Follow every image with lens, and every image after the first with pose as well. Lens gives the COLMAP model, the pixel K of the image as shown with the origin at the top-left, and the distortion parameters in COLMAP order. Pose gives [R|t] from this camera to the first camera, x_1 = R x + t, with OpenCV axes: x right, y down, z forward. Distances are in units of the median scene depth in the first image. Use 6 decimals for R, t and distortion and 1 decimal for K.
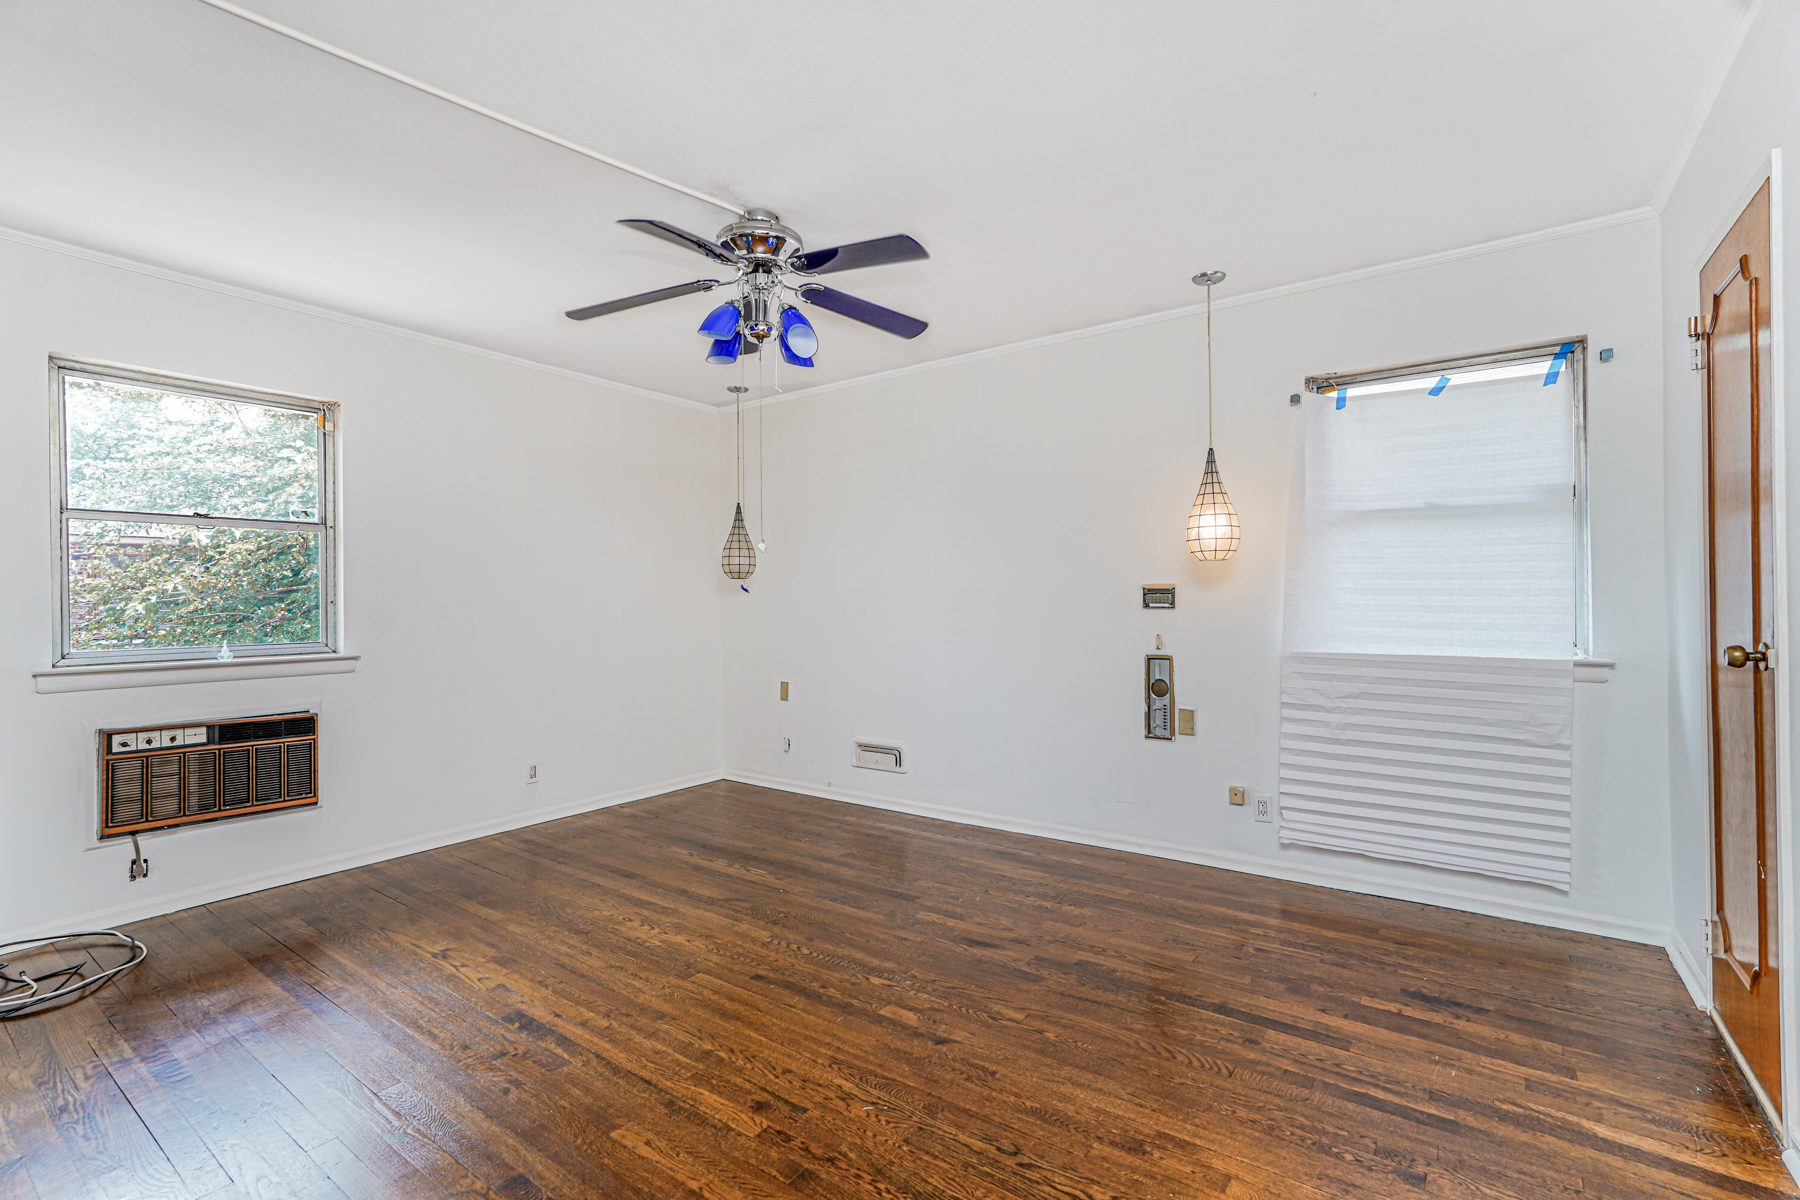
lens RADIAL K [[796.2, 0, 905.9], [0, 796.2, 607.2], [0, 0, 1]] dist [-0.013475, 0.007208]
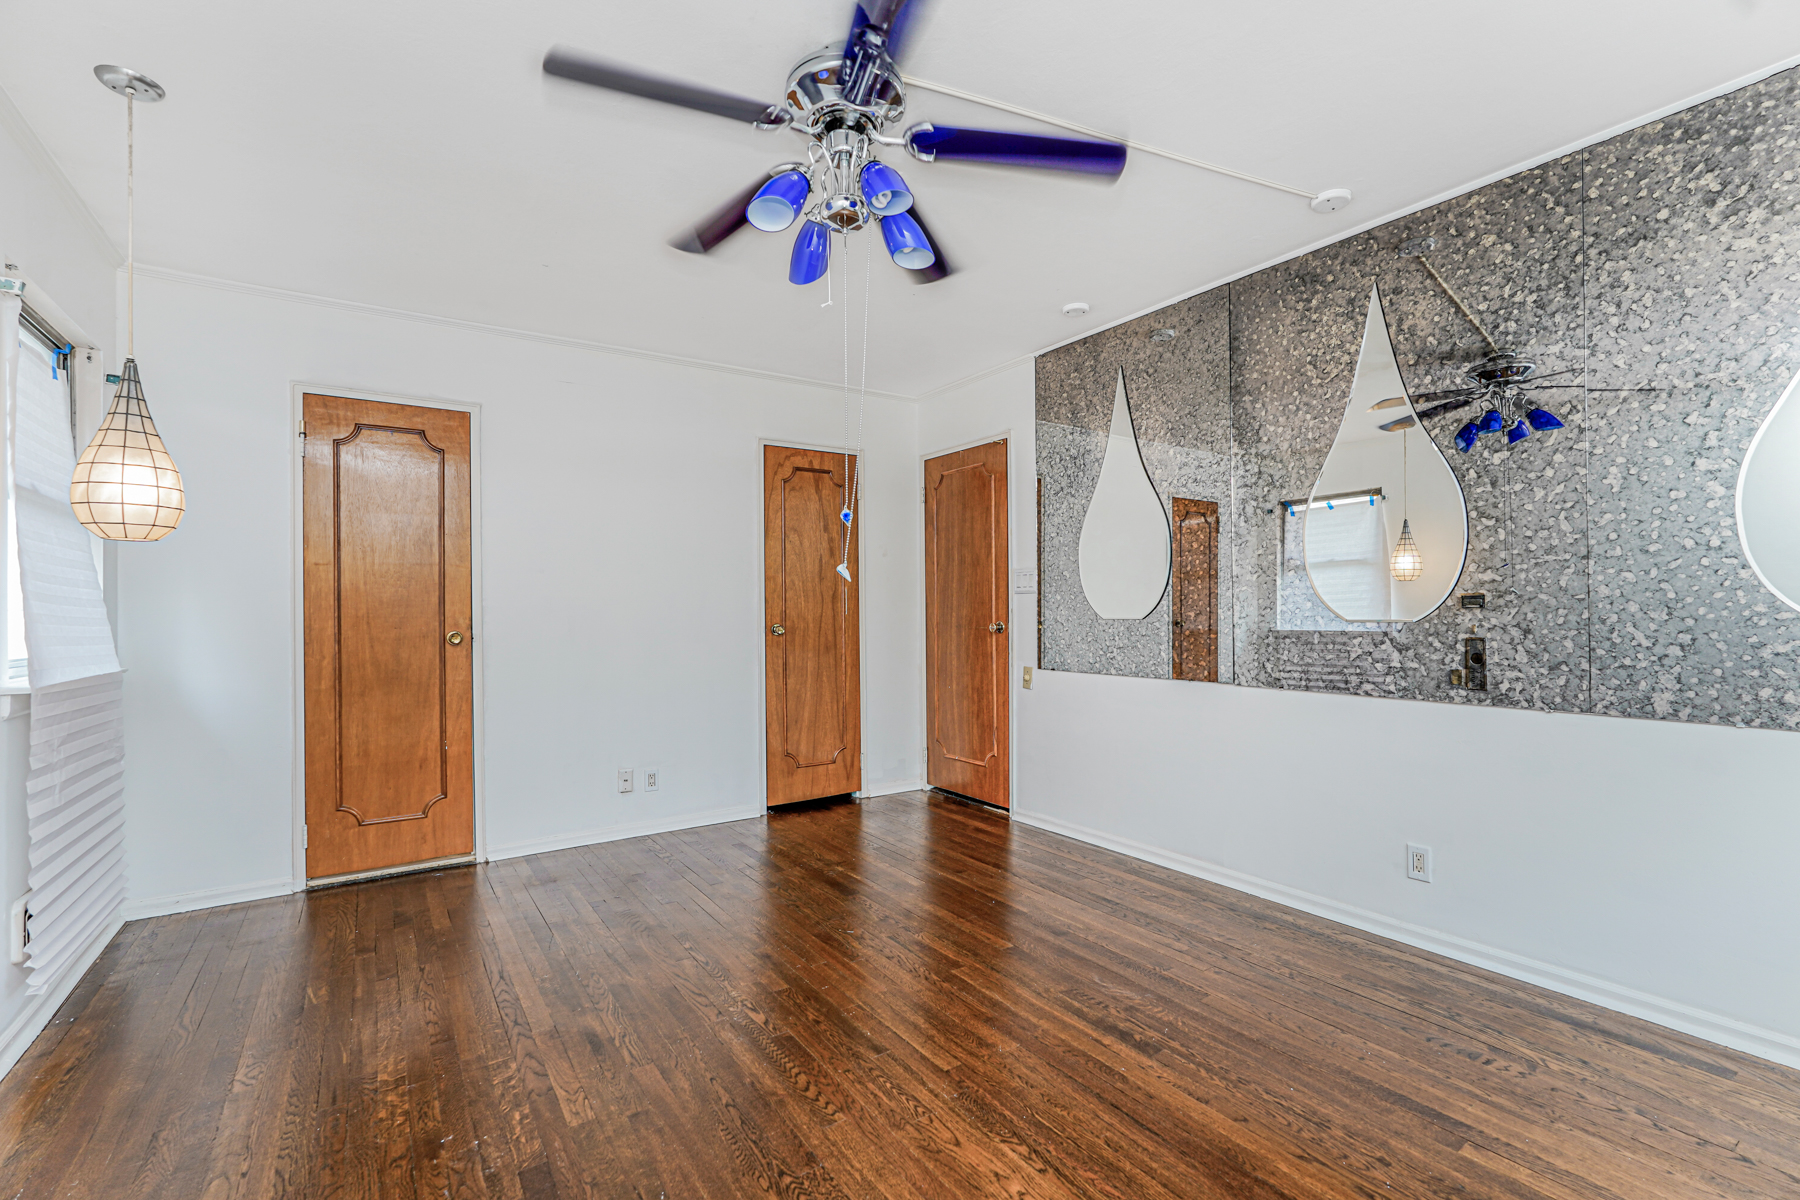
lens RADIAL K [[796.2, 0, 900.8], [0, 796.2, 600.1], [0, 0, 1]] dist [-0.013475, 0.007208]
pose [[-0.936647, 0.021873, 0.349590, -0.415575], [0.019091, 0.999753, -0.011403, 0.006807], [-0.349753, -0.004007, -0.936833, 1.450353]]
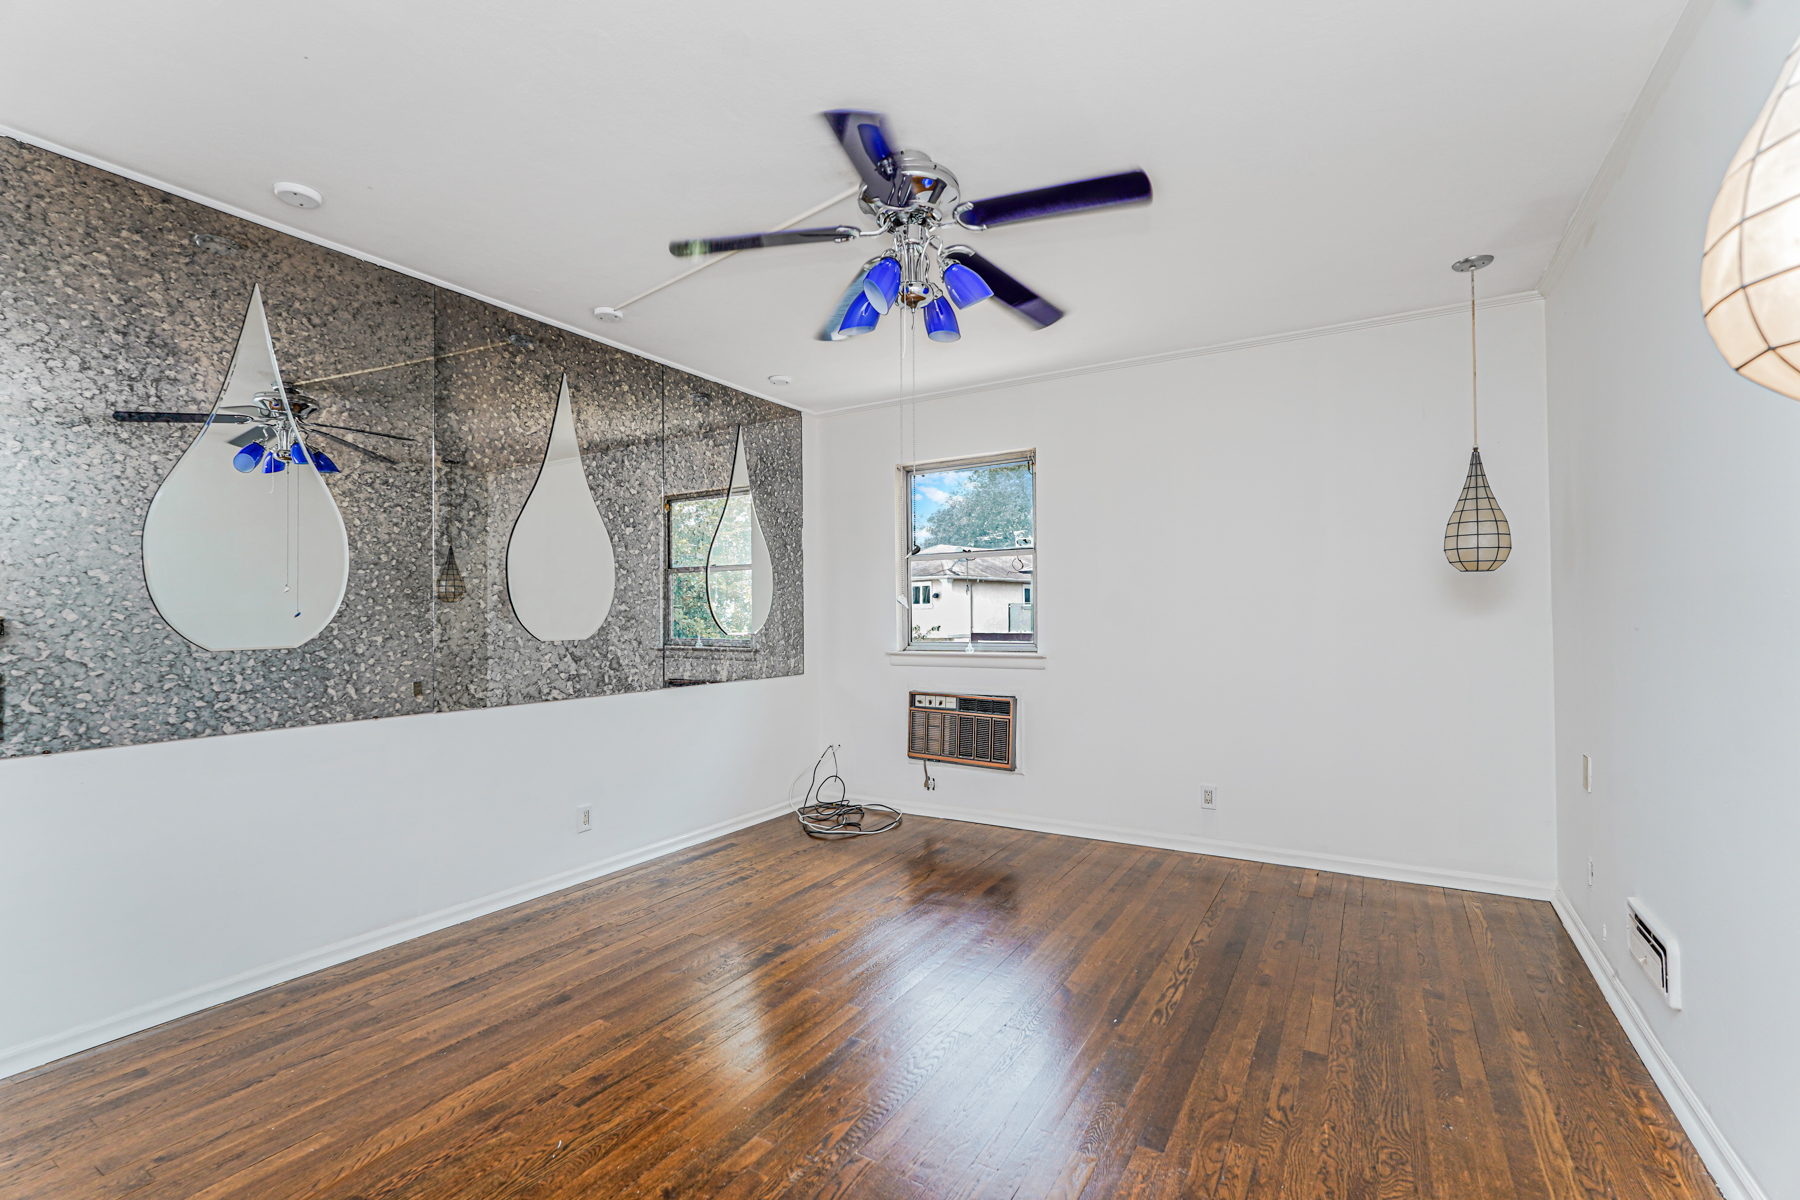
lens RADIAL K [[796.2, 0, 904.8], [0, 796.2, 600.7], [0, 0, 1]] dist [-0.013475, 0.007208]
pose [[0.079890, -0.010287, -0.996751, 0.576611], [0.002659, 0.999945, -0.010107, -0.012374], [0.996800, -0.001842, 0.079913, 0.810867]]
